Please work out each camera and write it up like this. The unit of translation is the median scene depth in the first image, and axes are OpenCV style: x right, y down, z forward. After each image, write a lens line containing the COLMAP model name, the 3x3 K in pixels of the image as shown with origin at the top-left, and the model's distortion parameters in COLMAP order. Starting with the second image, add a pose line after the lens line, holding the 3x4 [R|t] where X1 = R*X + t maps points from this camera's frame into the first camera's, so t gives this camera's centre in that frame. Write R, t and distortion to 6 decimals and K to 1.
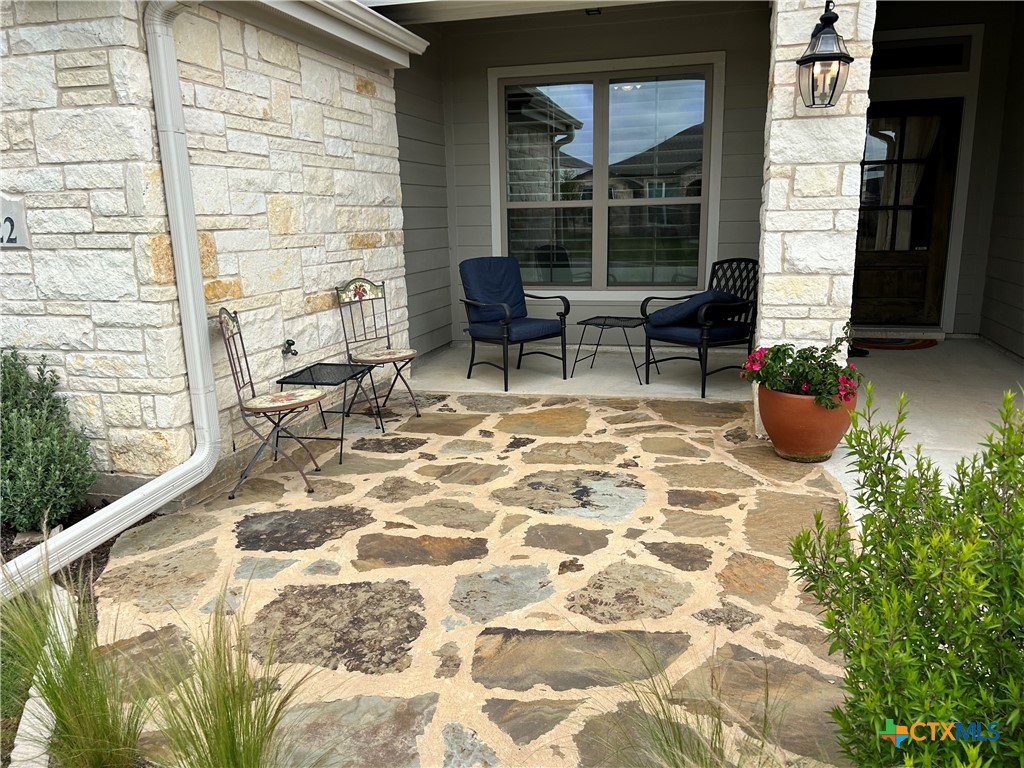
lens RADIAL K [[784.2, 0, 512.0], [0, 784.2, 384.0], [0, 0, 1]] dist [0.033449, -0.003108]
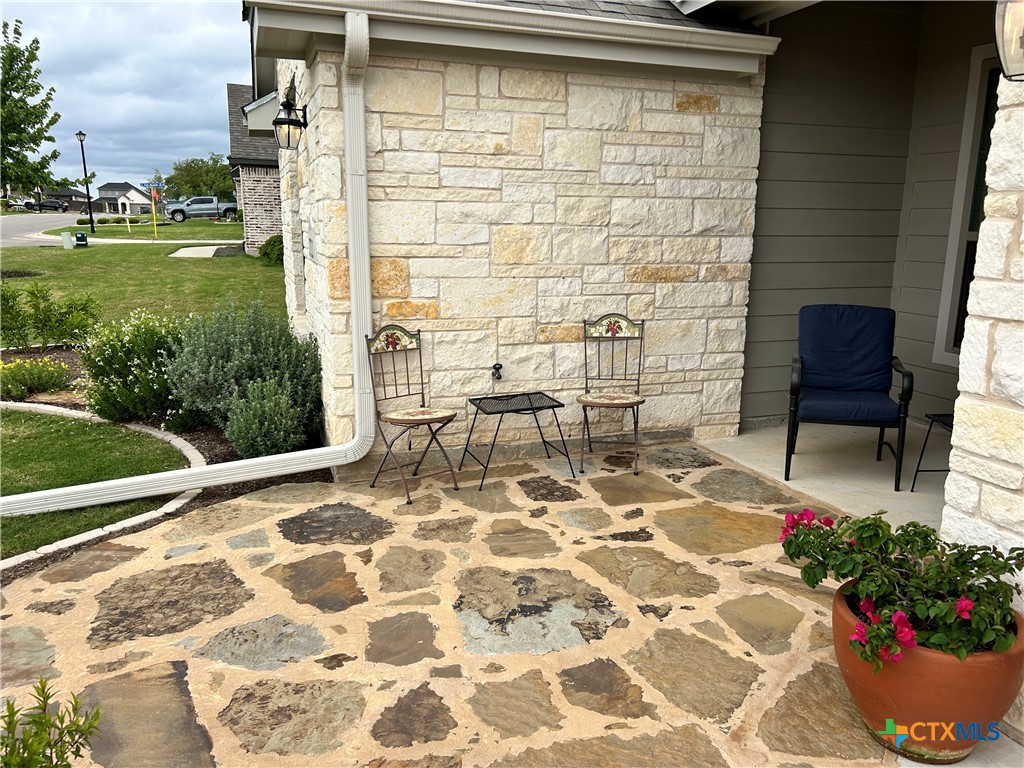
lens RADIAL K [[770.3, 0, 514.1], [0, 770.3, 405.7], [0, 0, 1]] dist [0.024216, -0.007359]
pose [[0.567039, 0.220208, -0.793710, 0.605642], [-0.197920, 0.971796, 0.128219, -0.150289], [0.799559, 0.084386, 0.594630, 0.447734]]
